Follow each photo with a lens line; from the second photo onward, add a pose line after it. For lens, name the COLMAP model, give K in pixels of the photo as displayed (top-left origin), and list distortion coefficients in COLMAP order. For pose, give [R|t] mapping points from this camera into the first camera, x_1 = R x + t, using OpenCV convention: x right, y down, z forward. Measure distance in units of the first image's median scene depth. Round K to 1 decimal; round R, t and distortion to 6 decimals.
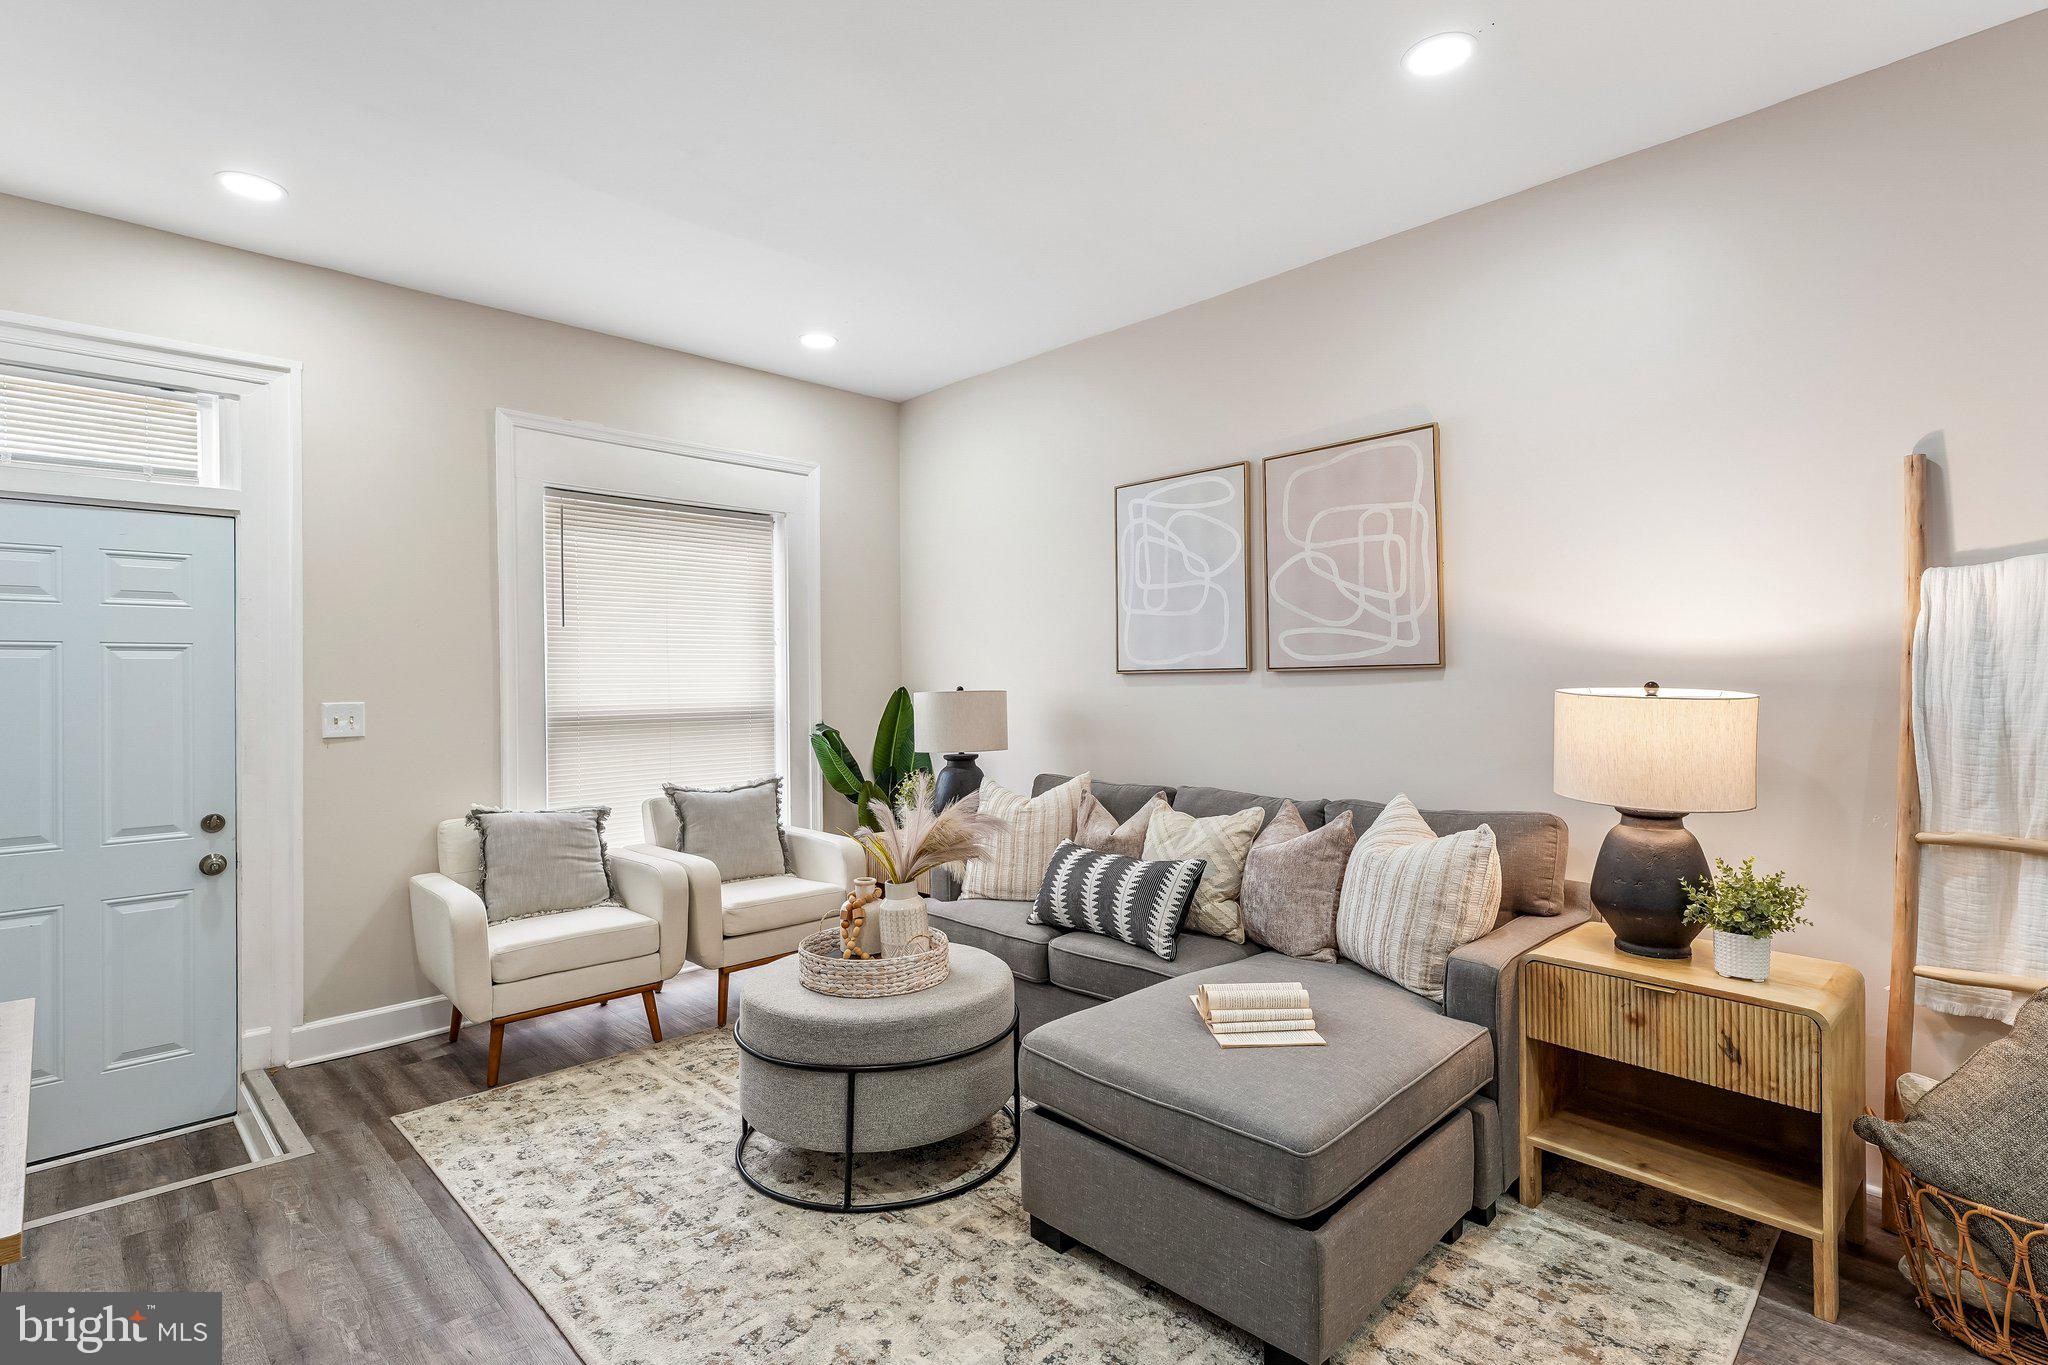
lens RADIAL K [[990.9, 0, 1016.4], [0, 990.9, 673.3], [0, 0, 1]] dist [0.013672, -0.002988]
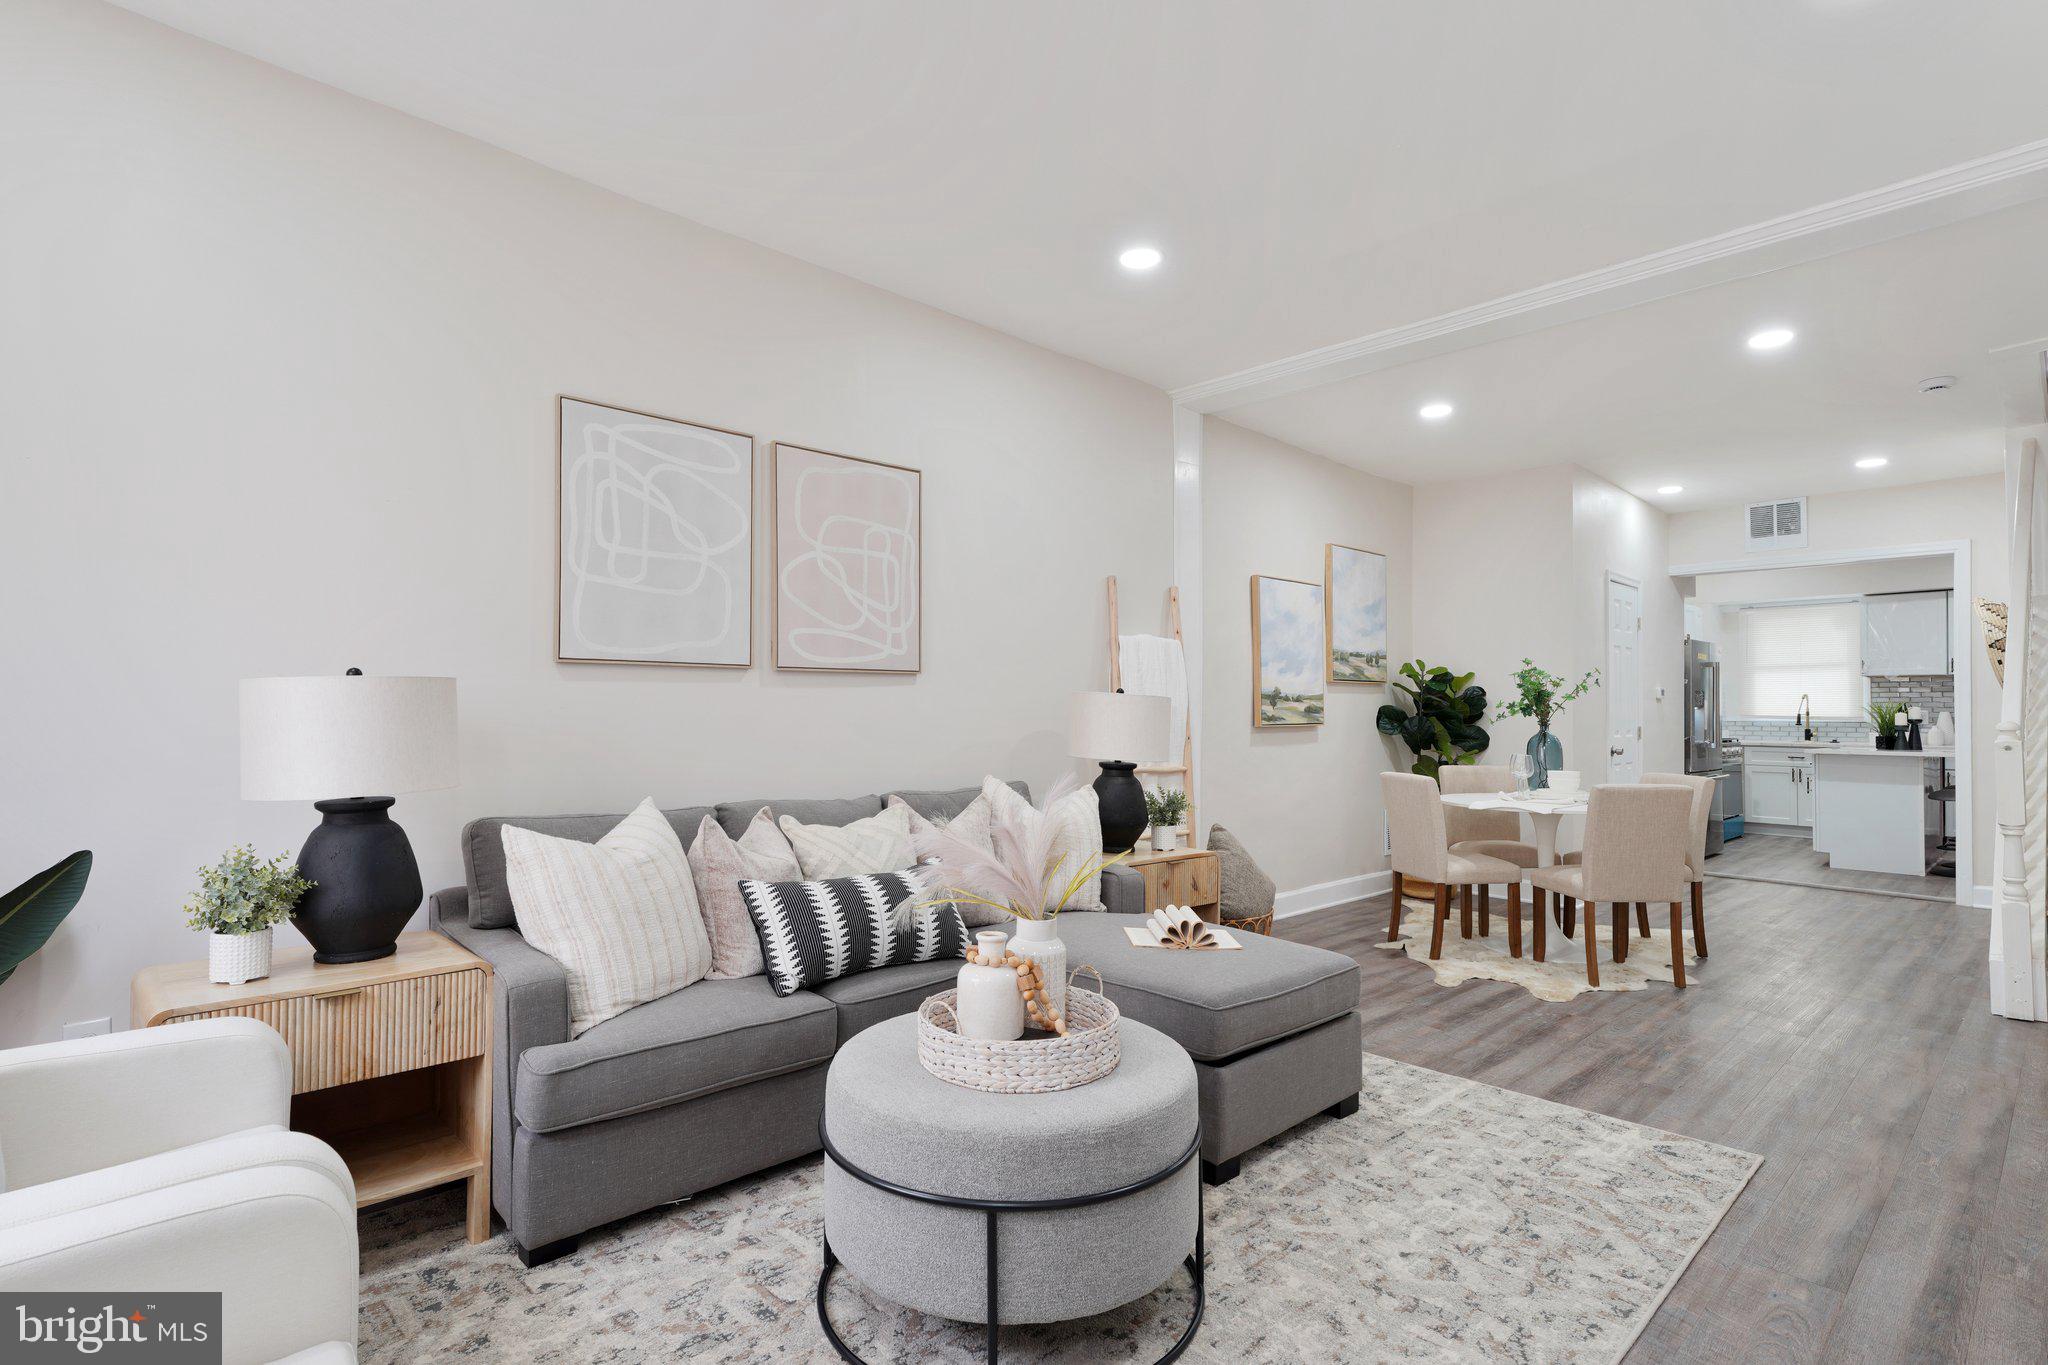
lens RADIAL K [[990.9, 0, 1034.6], [0, 990.9, 692.8], [0, 0, 1]] dist [0.013672, -0.002988]
pose [[0.009247, 0.031272, 0.999468, -0.814695], [-0.010087, 0.999463, -0.031179, 0.055364], [-0.999906, -0.009794, 0.009557, 0.908057]]
